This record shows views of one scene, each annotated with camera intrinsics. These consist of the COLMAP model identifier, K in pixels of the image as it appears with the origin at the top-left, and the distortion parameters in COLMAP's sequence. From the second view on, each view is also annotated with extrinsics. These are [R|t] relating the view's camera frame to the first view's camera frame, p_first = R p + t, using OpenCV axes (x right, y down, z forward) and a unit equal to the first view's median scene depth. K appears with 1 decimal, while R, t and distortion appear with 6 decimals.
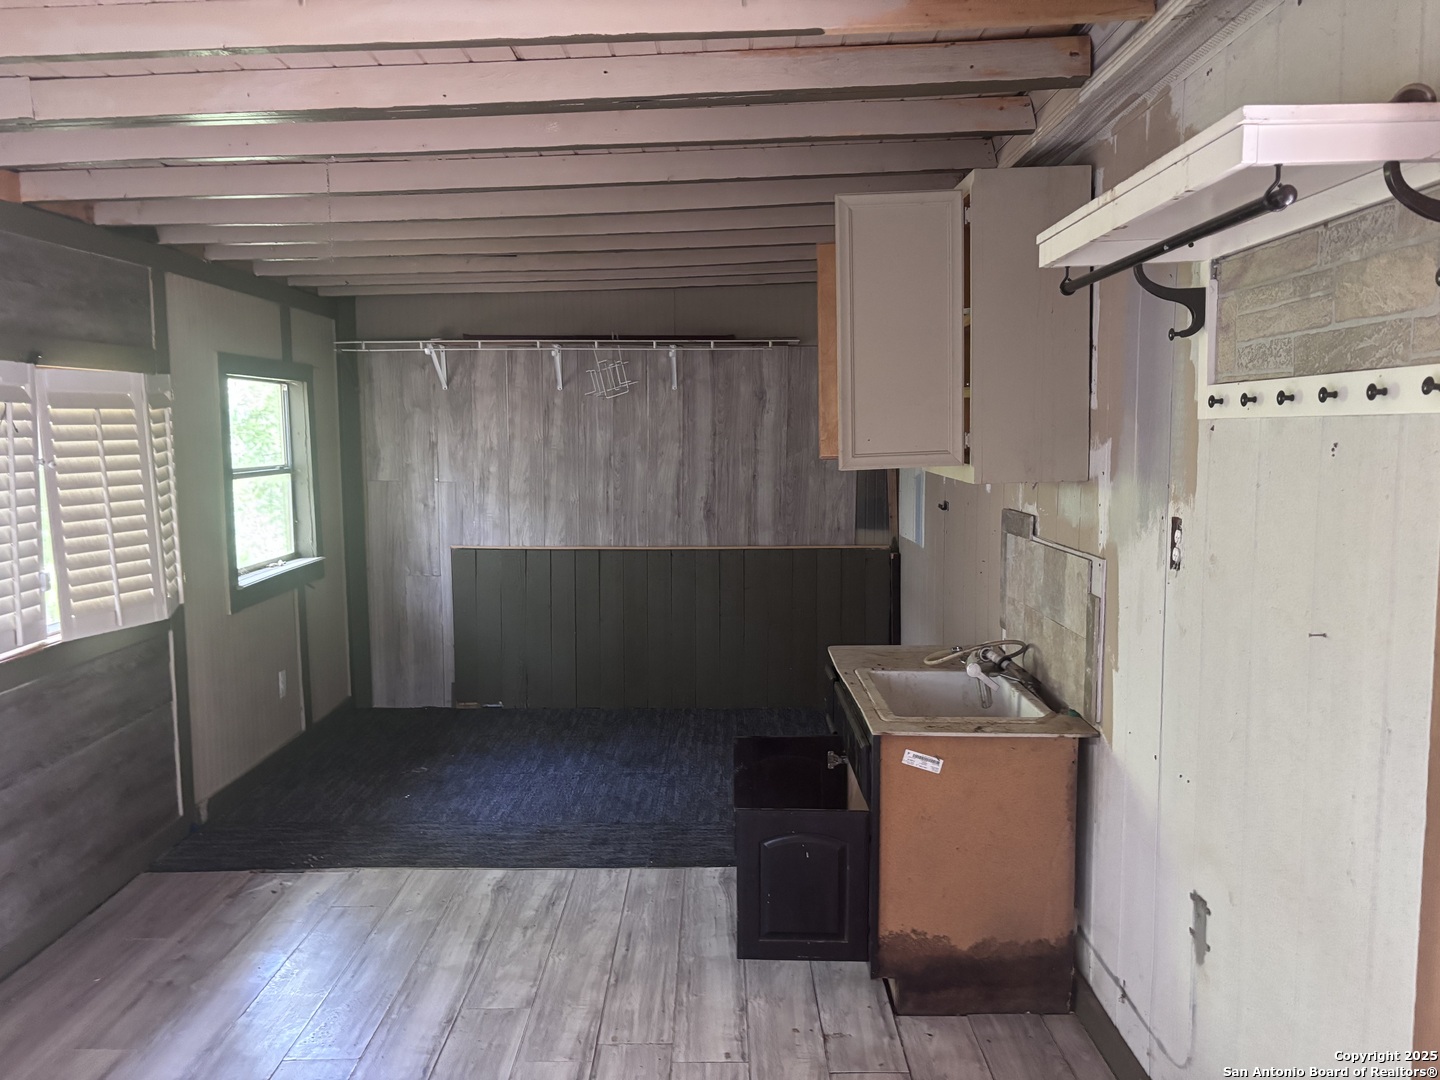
lens RADIAL K [[1091.0, 0, 719.9], [0, 1091.0, 544.9], [0, 0, 1]] dist [0.048858, -0.051576]
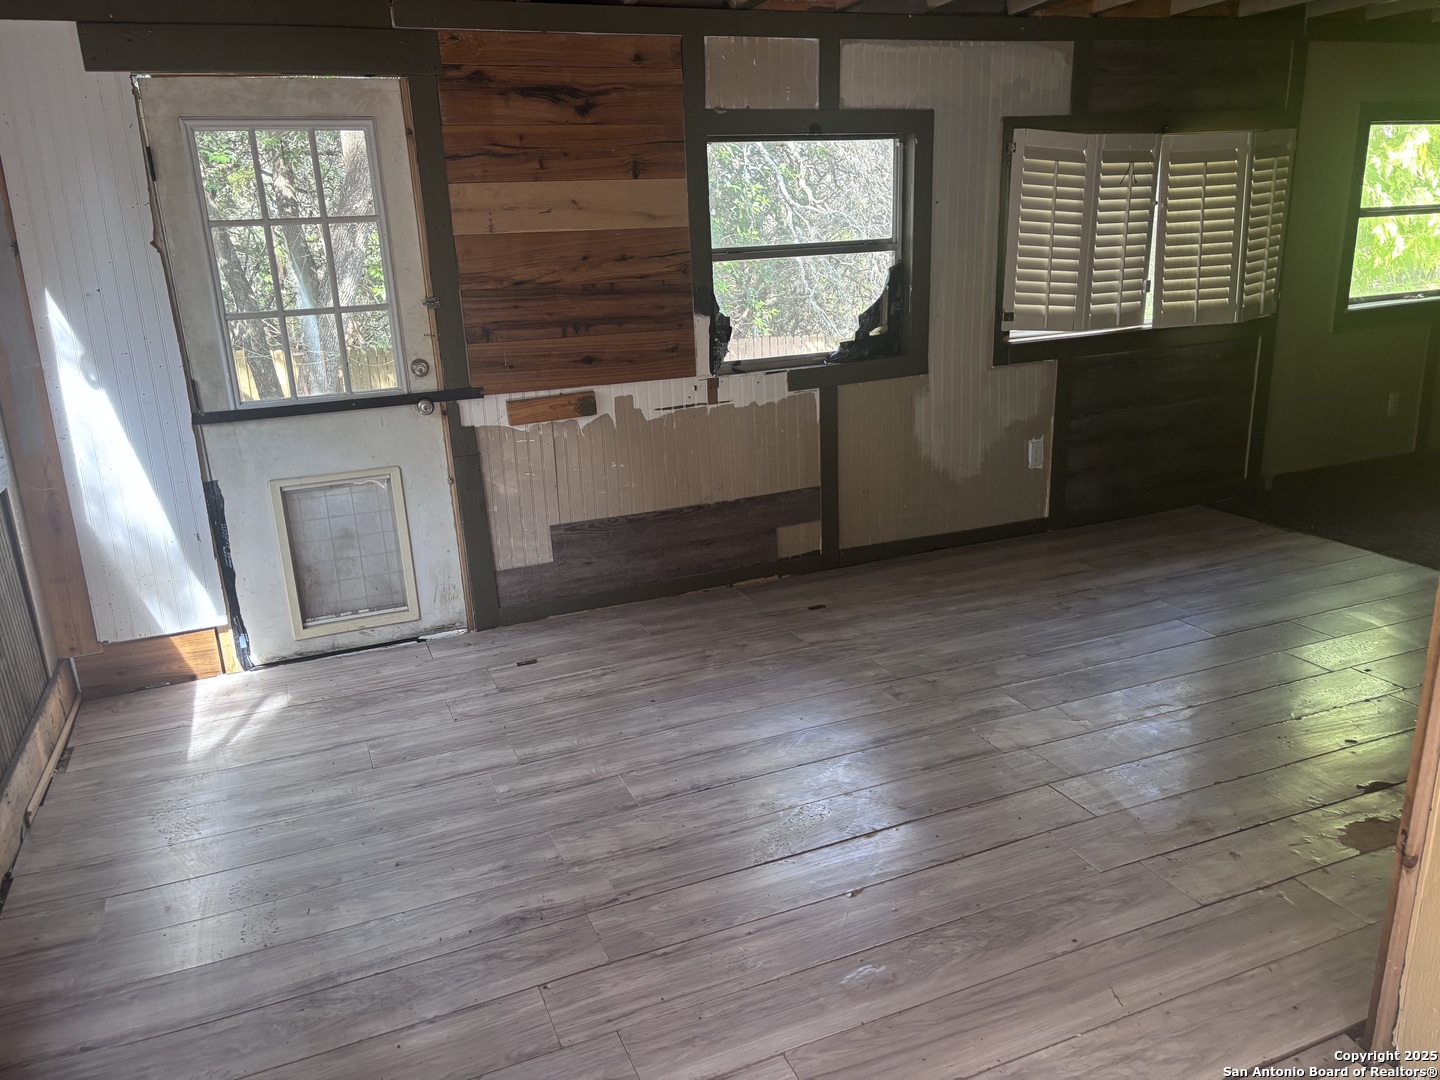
lens RADIAL K [[1091.0, 0, 719.9], [0, 1091.0, 544.9], [0, 0, 1]] dist [0.048858, -0.051576]
pose [[0.397755, 0.264875, -0.878426, 0.547799], [-0.063896, 0.963094, 0.261473, 0.017566], [0.915264, -0.047874, 0.400000, -0.149112]]
